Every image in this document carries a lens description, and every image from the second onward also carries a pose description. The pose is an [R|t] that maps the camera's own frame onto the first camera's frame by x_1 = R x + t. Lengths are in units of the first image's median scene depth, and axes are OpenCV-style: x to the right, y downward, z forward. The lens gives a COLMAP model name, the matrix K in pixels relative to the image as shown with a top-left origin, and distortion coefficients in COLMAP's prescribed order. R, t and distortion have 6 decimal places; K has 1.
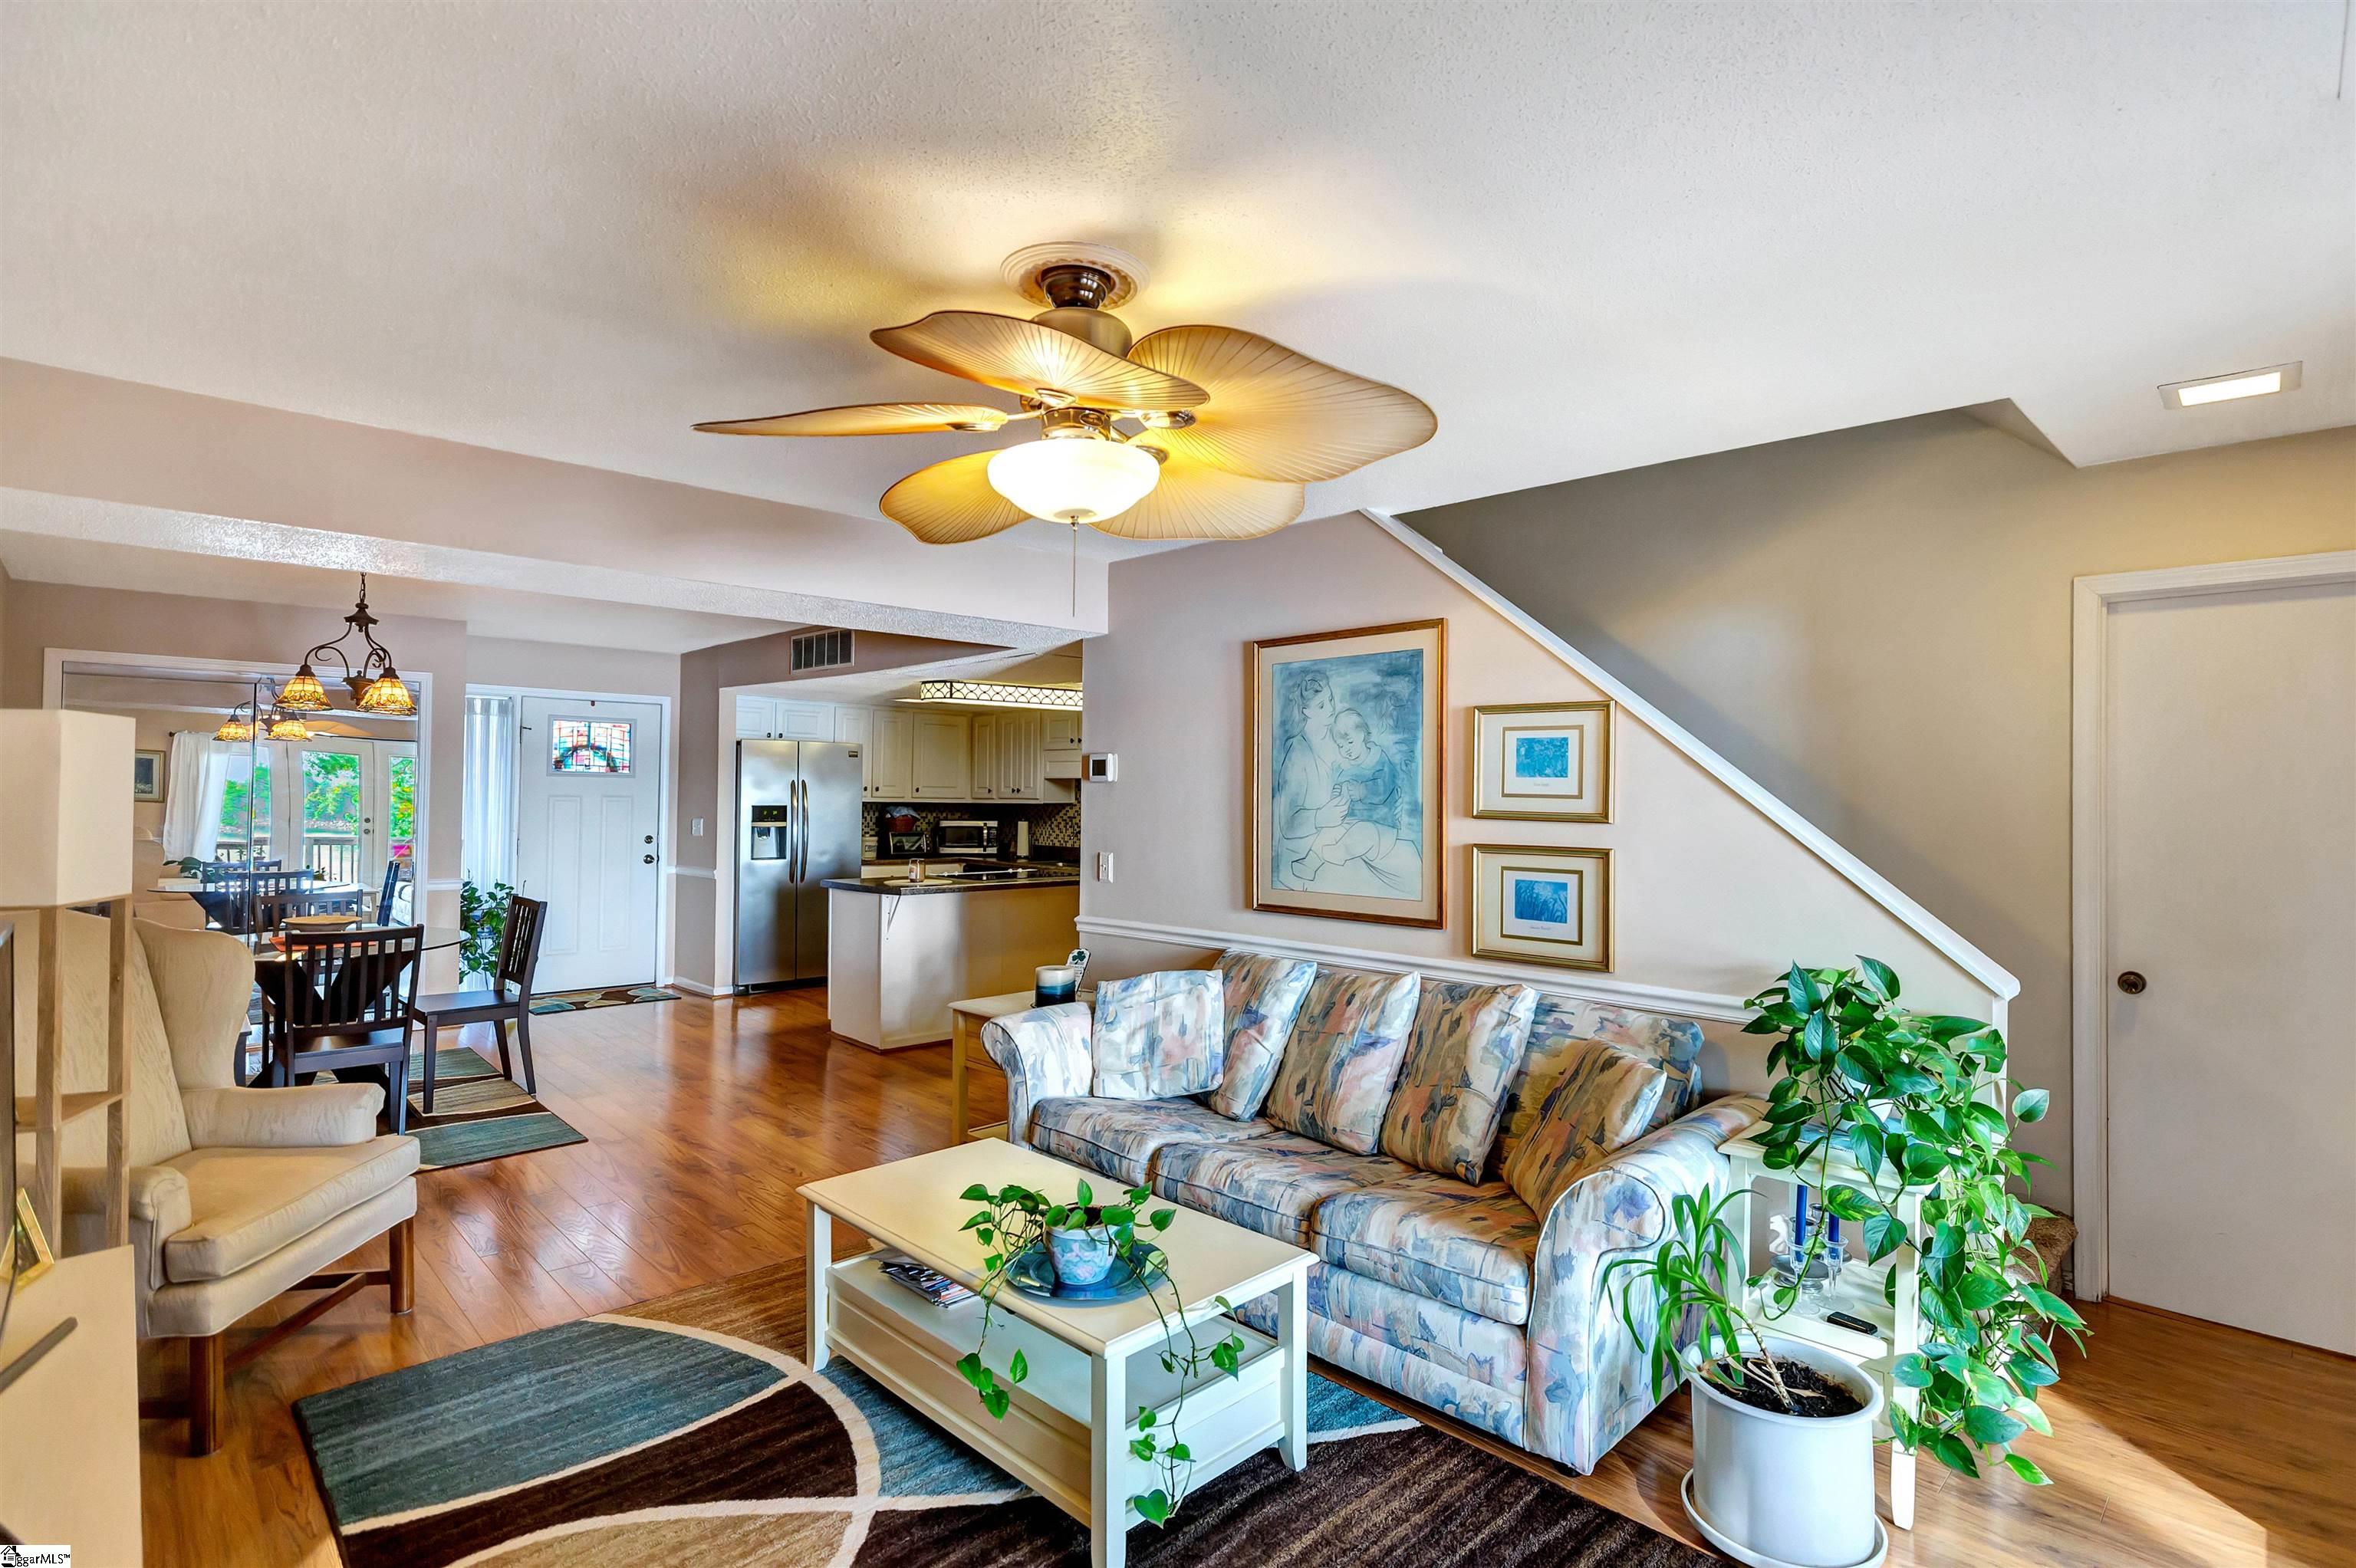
lens RADIAL K [[1144.3, 0, 1198.2], [0, 1144.3, 775.0], [0, 0, 1]] dist [-0.025358, 0.000045]
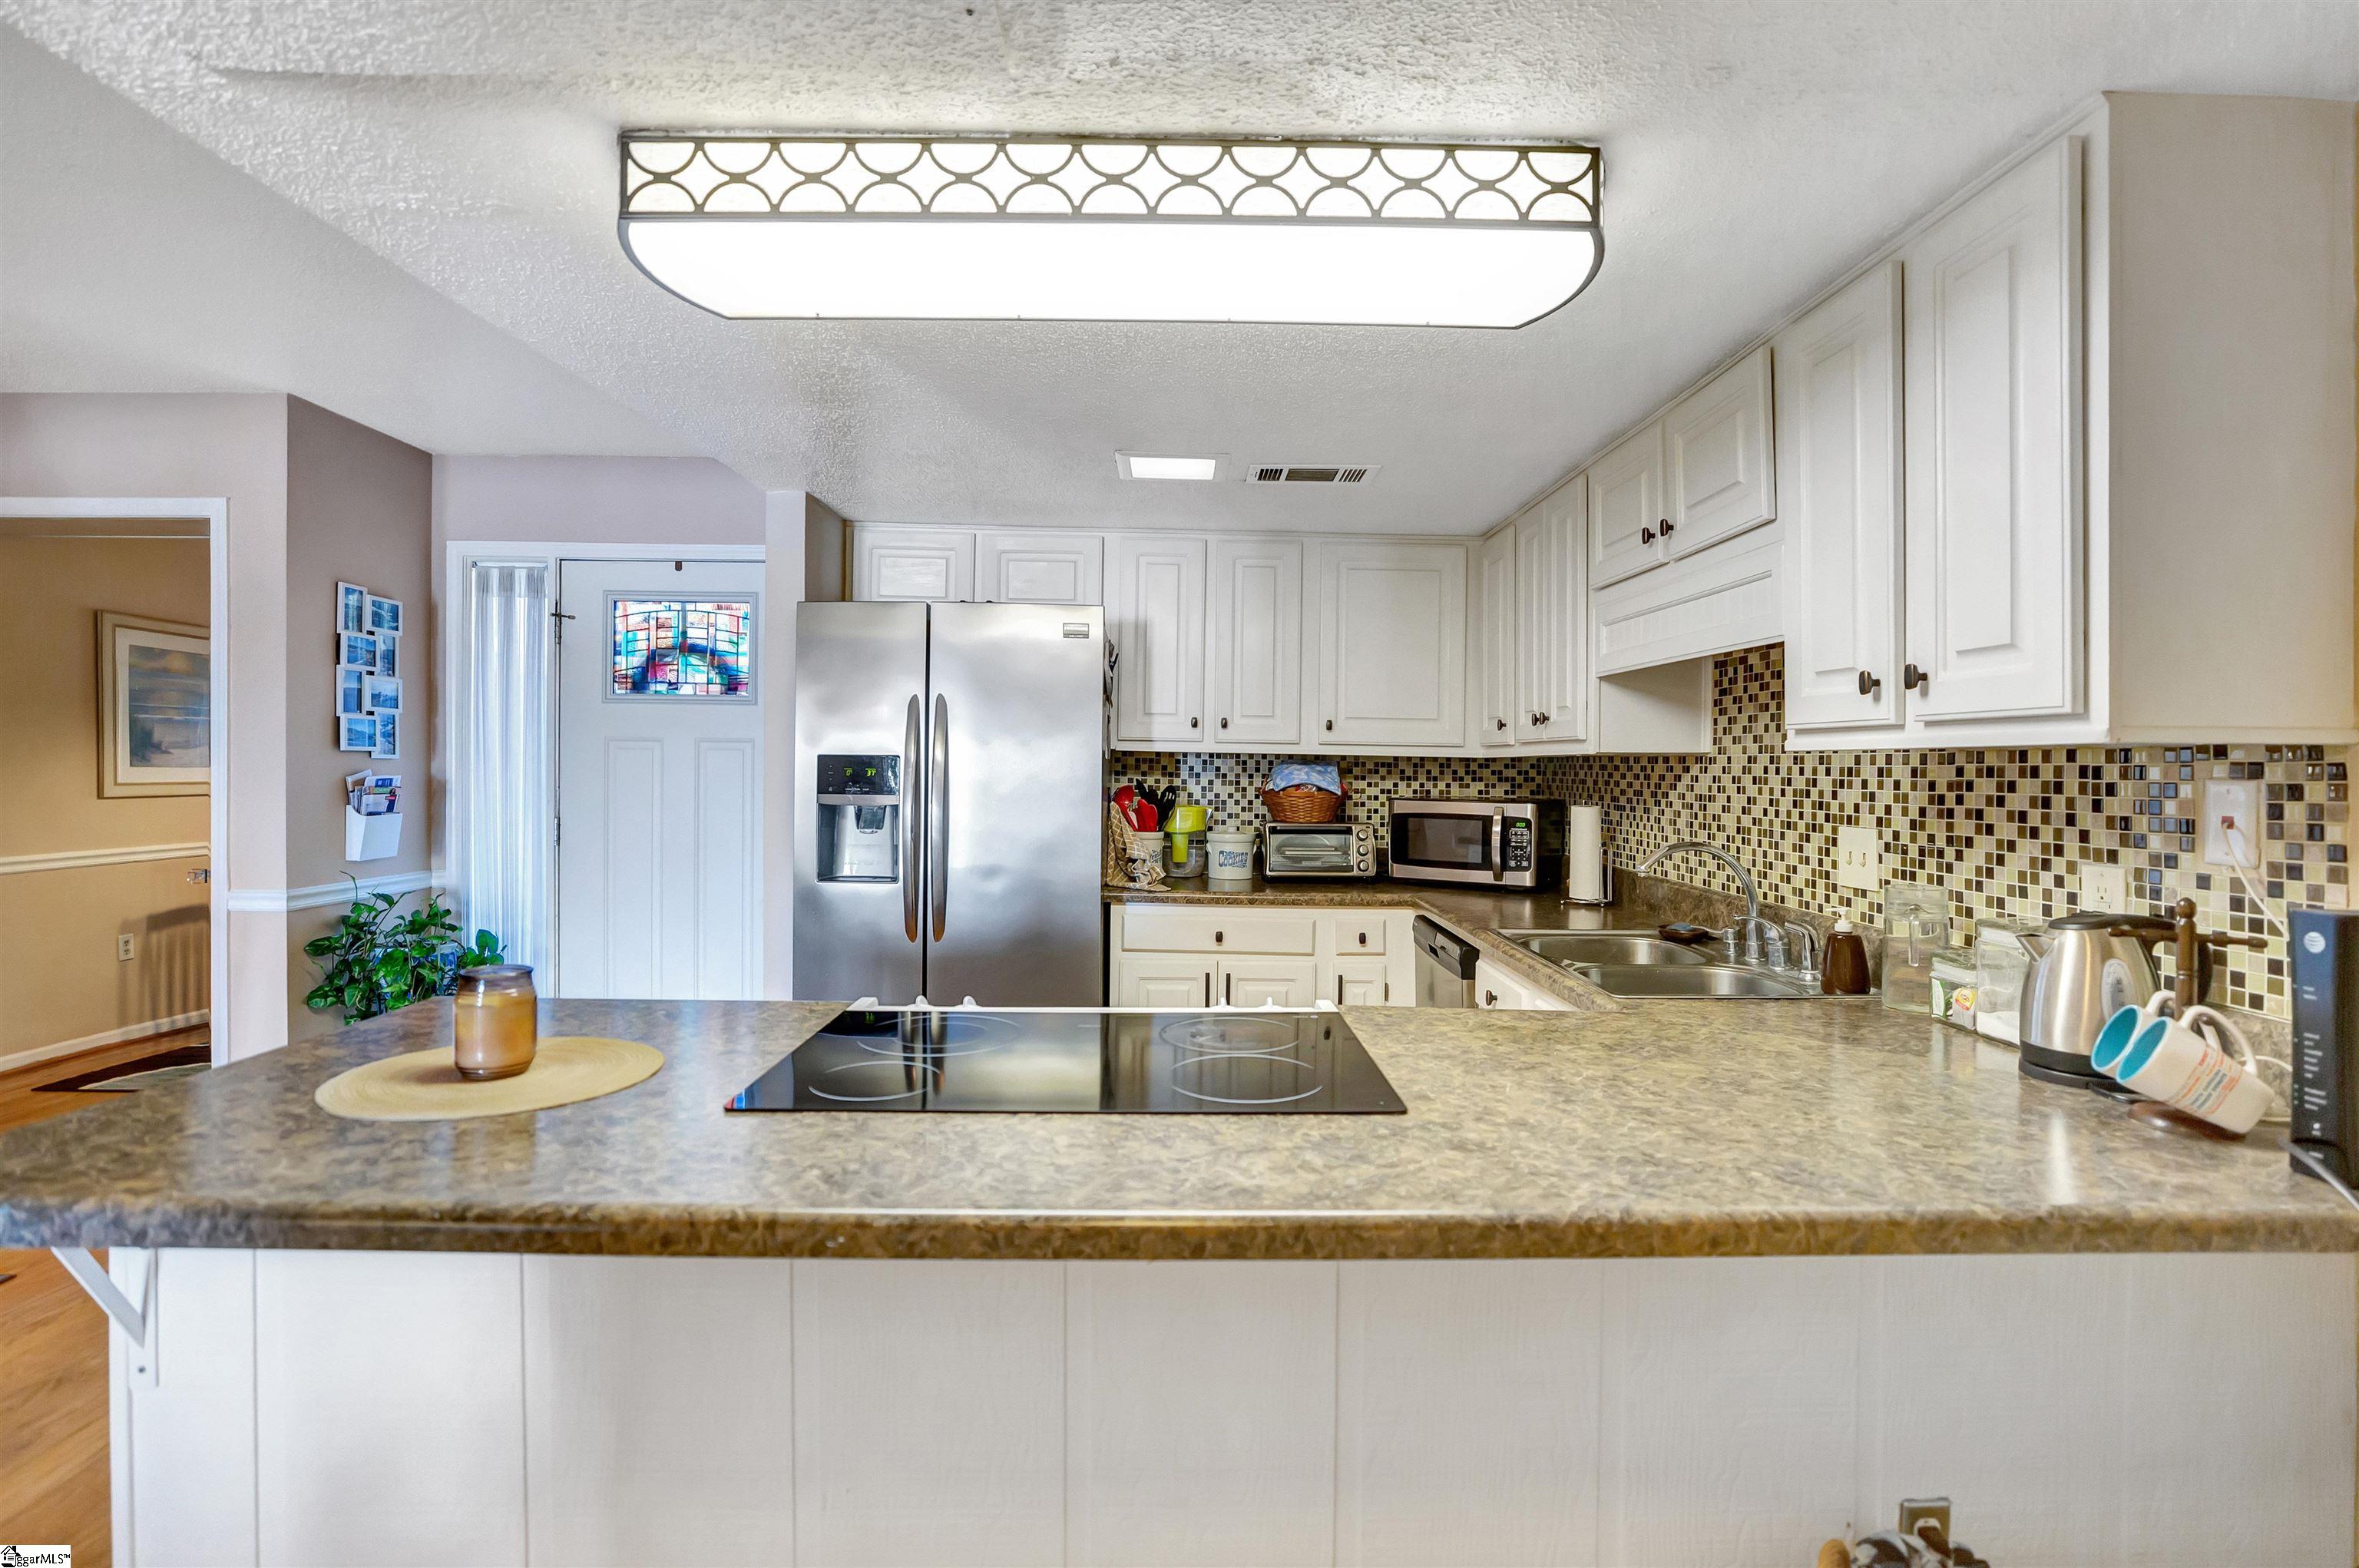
lens RADIAL K [[1129.3, 0, 1189.2], [0, 1129.3, 768.0], [0, 0, 1]] dist [-0.020296, 0.000521]
pose [[0.723557, 0.000967, -0.690264, 0.004157], [0.009336, 0.999894, 0.011188, 0.028193], [0.690201, -0.014539, 0.723471, 0.783734]]
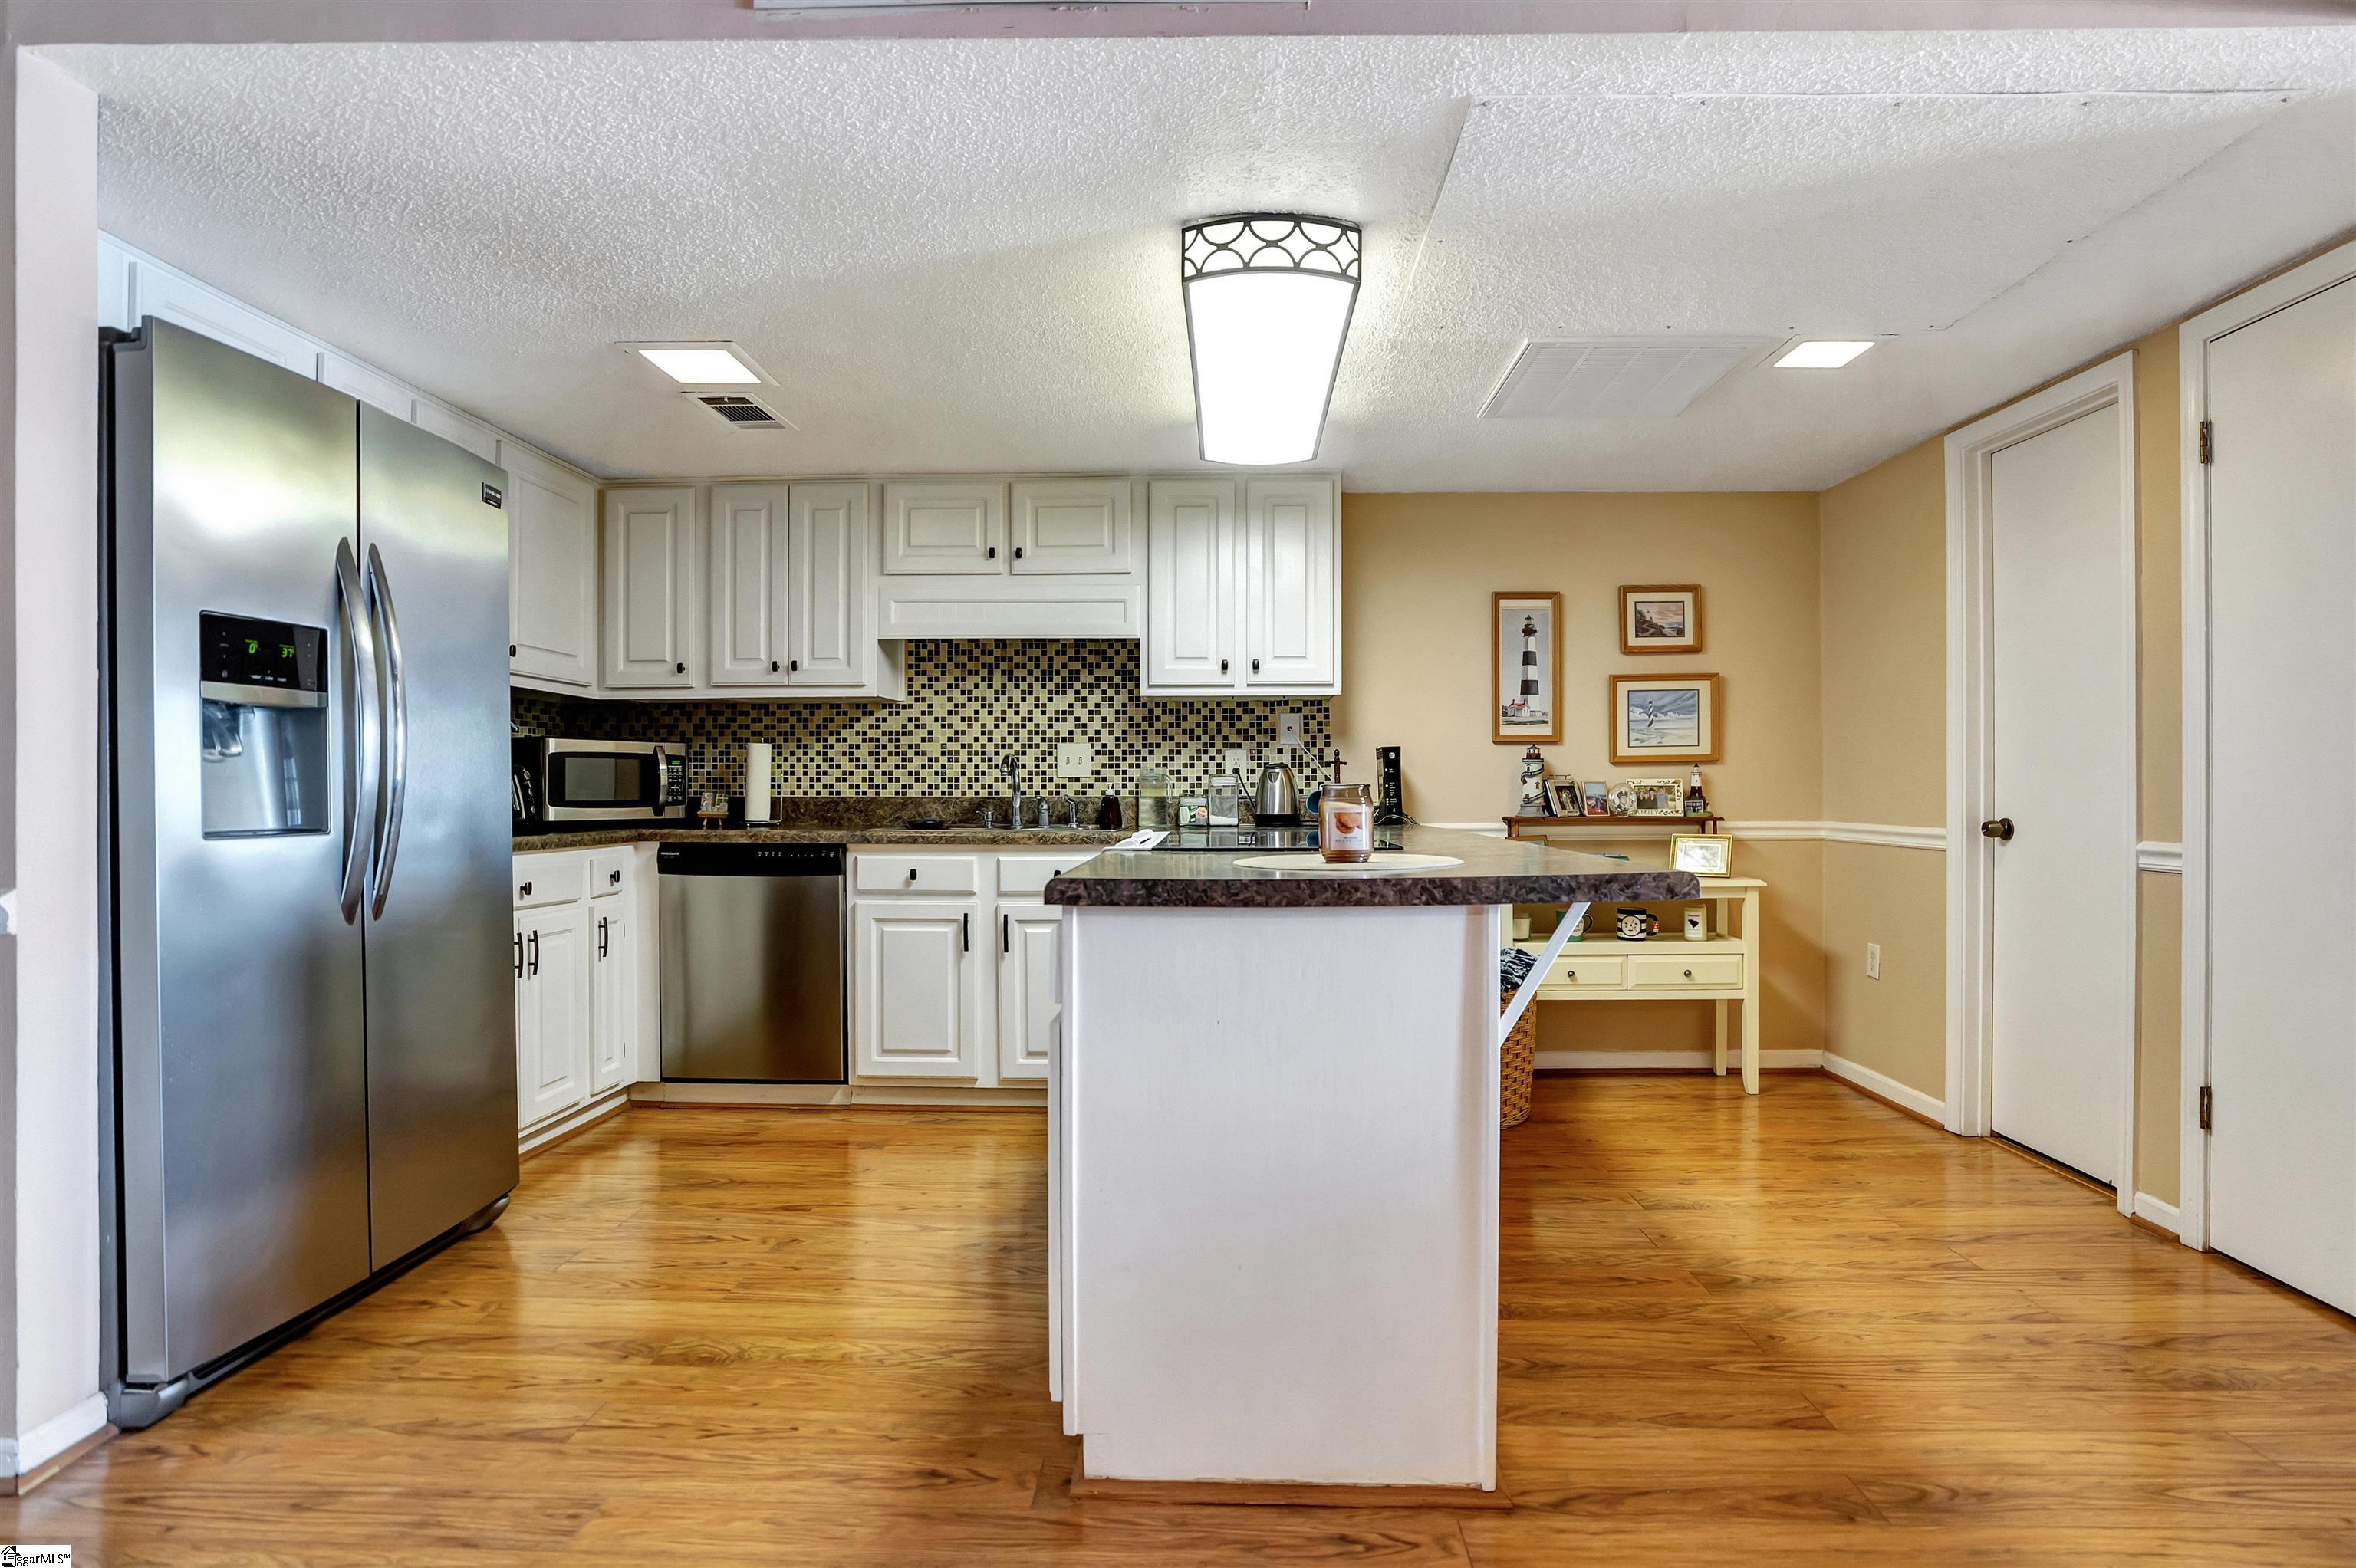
lens RADIAL K [[1144.3, 0, 1198.2], [0, 1144.3, 775.0], [0, 0, 1]] dist [-0.025358, 0.000045]
pose [[0.717692, -0.005445, 0.696340, -0.403011], [-0.003935, 0.999922, 0.011875, 0.056781], [-0.696350, -0.011263, 0.717614, 0.688285]]
